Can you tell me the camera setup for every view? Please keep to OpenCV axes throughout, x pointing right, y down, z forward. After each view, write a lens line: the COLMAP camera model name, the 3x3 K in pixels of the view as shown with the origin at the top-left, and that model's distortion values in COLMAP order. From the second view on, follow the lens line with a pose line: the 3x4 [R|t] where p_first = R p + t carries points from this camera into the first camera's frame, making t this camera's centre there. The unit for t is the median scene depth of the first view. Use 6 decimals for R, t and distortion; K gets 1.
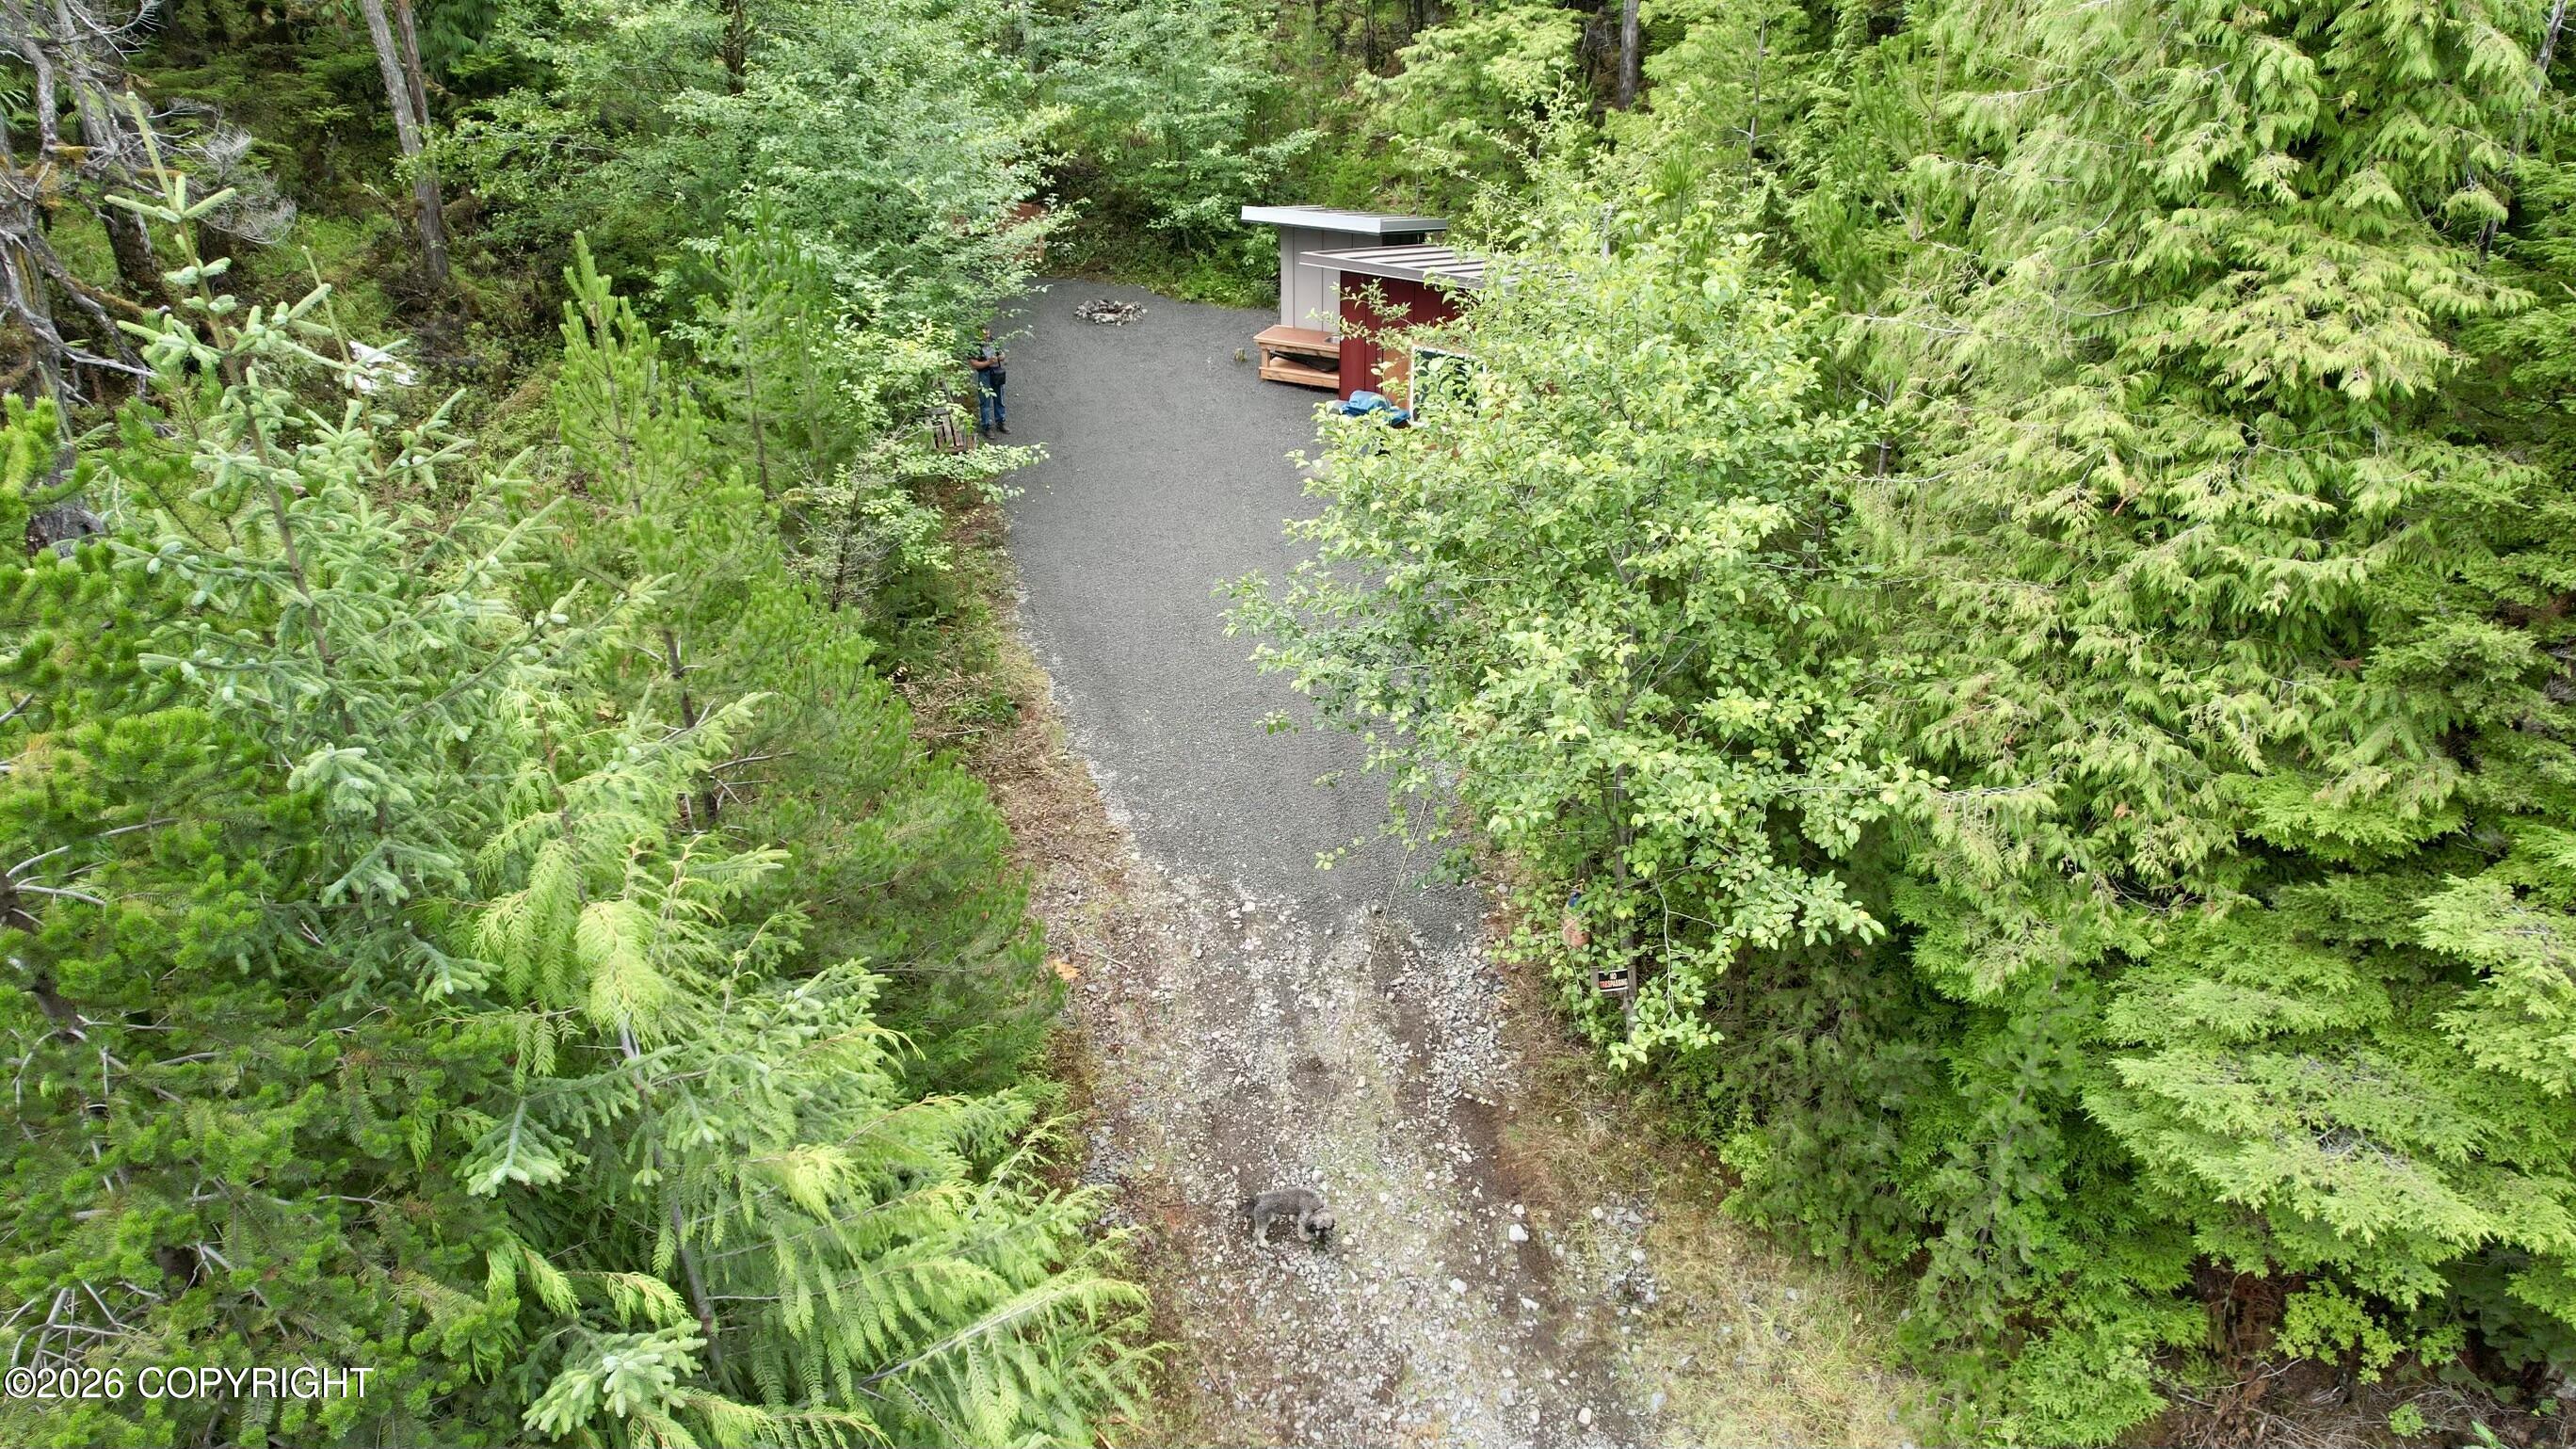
lens RADIAL K [[1634.0, 0, 1288.0], [0, 1634.0, 724.5], [0, 0, 1]] dist [-0.071572, 0.057684]
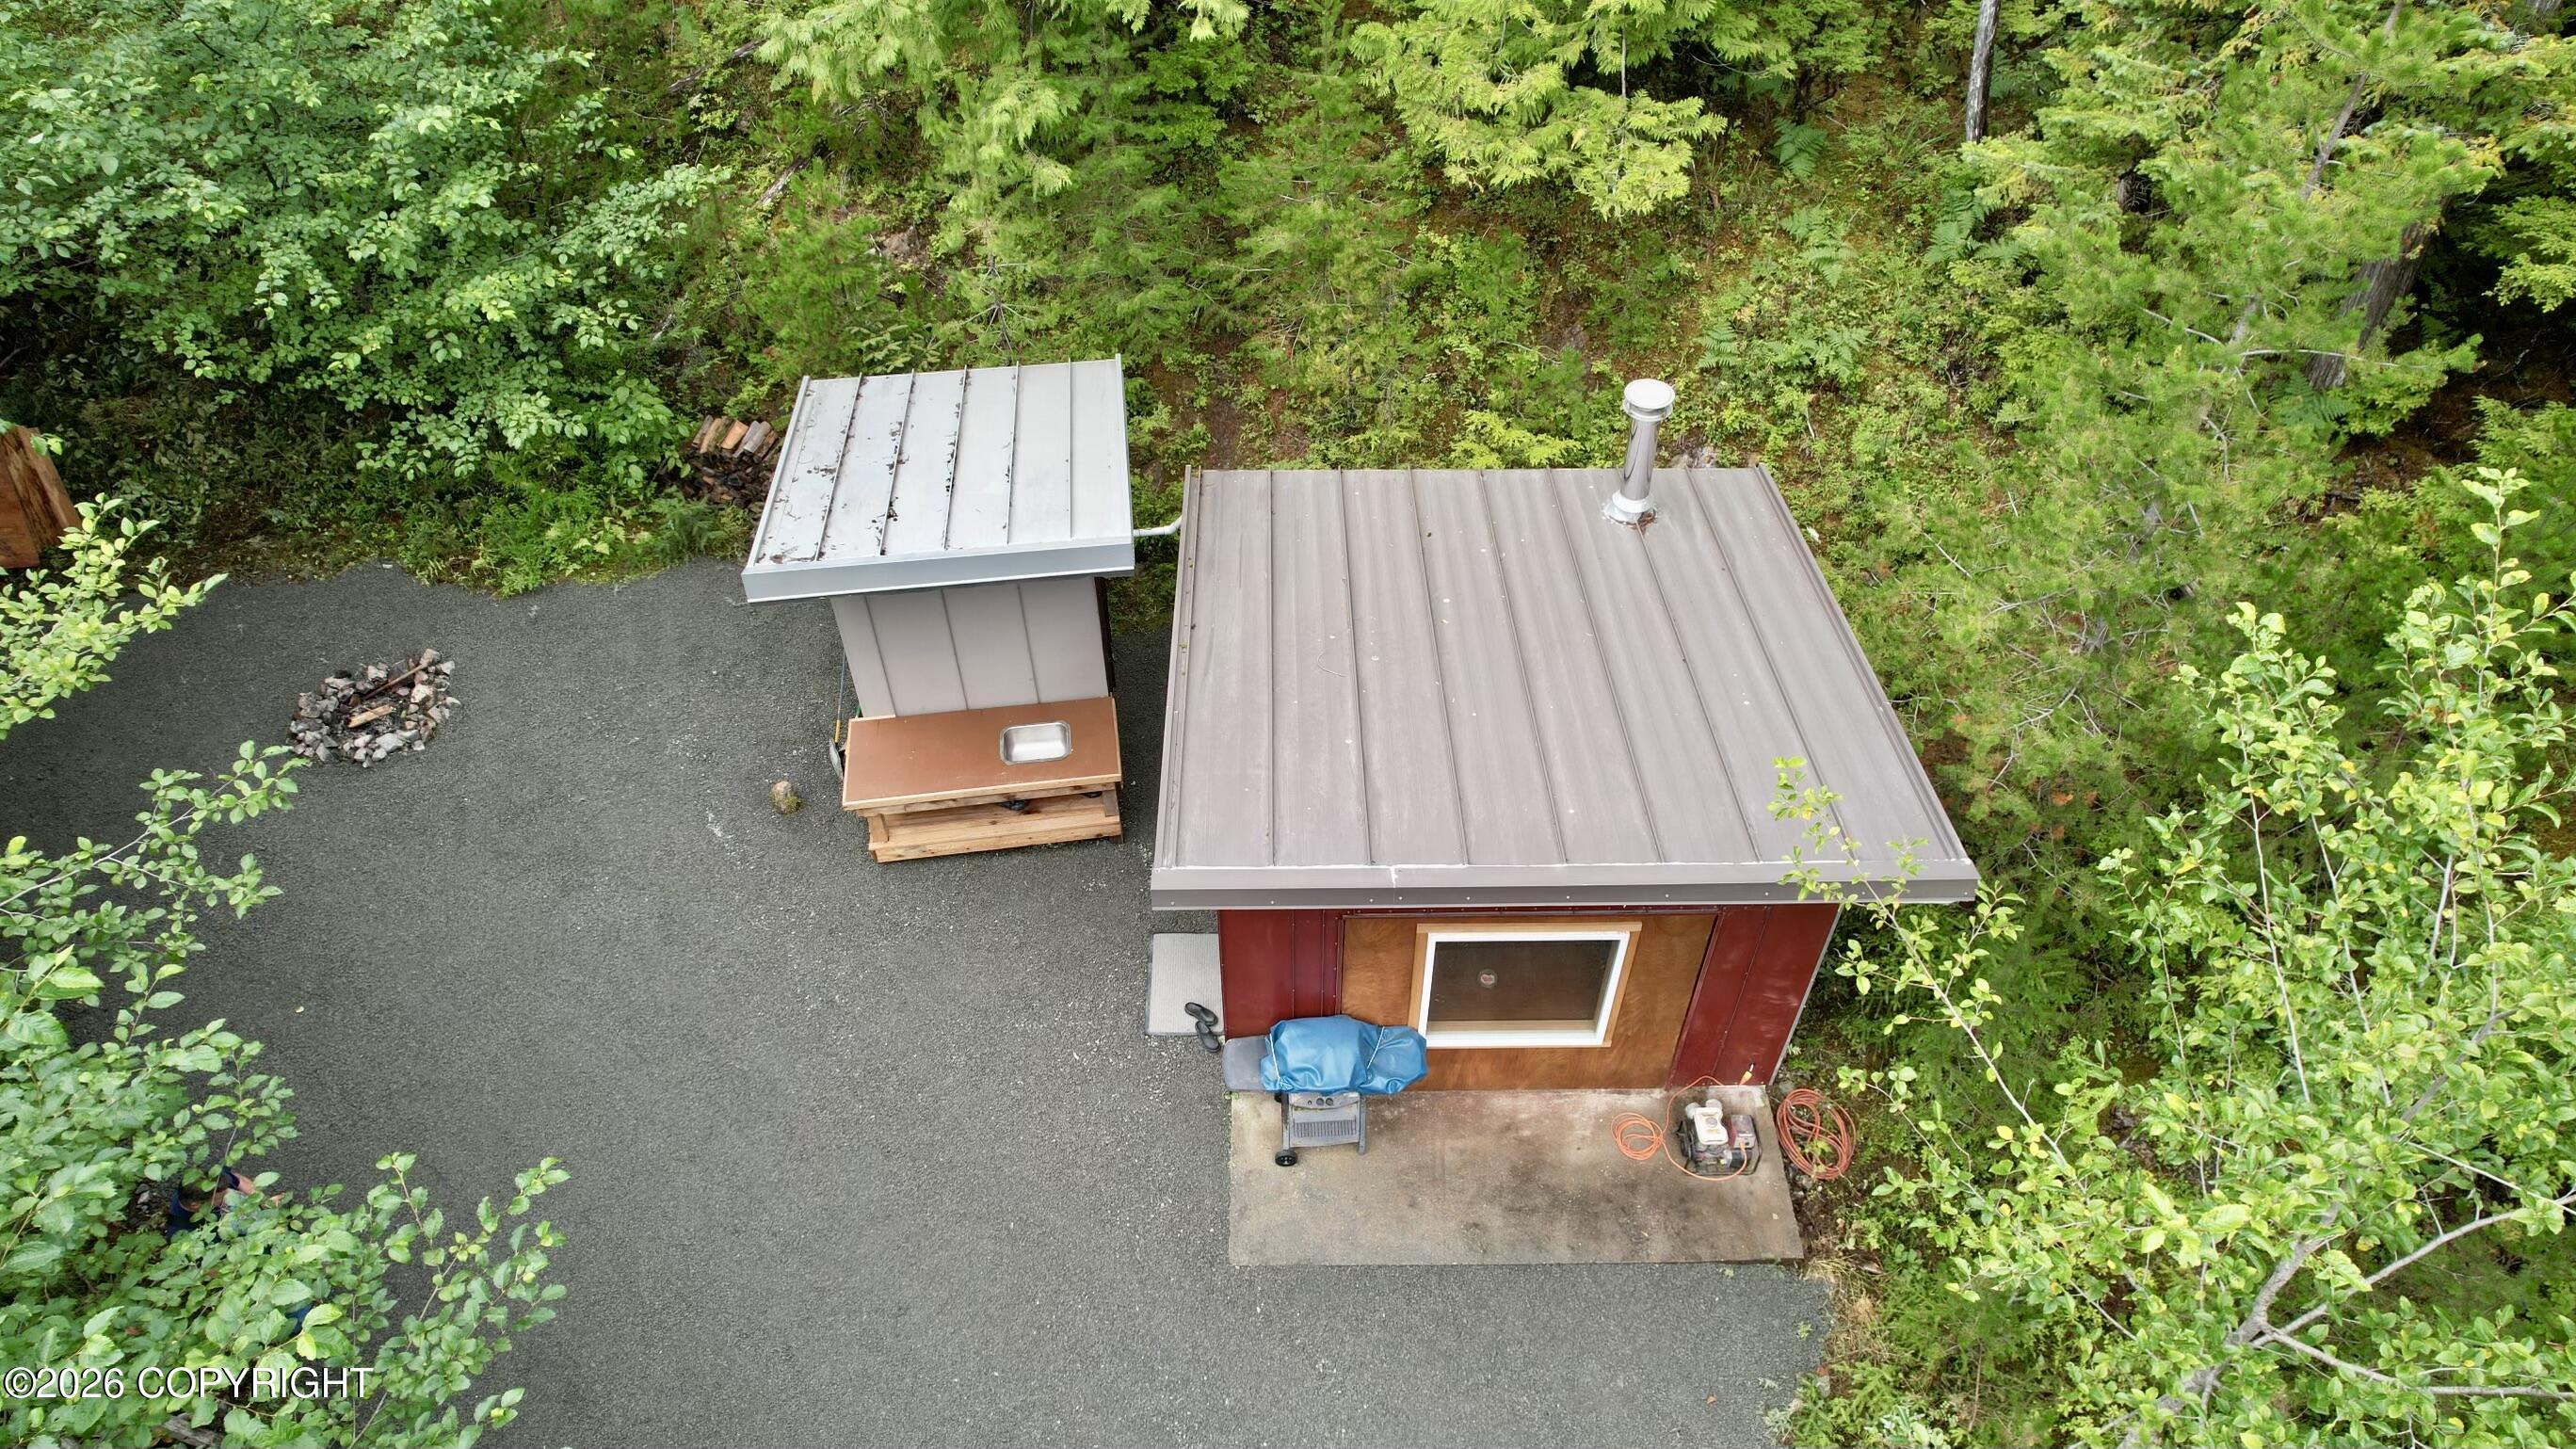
lens RADIAL K [[1634.0, 0, 1288.0], [0, 1634.0, 724.5], [0, 0, 1]] dist [-0.071572, 0.057684]
pose [[0.842120, -0.390242, 0.372215, -0.066123], [0.264573, 0.900386, 0.345408, -0.335998], [-0.469930, -0.192396, 0.861481, 0.524957]]
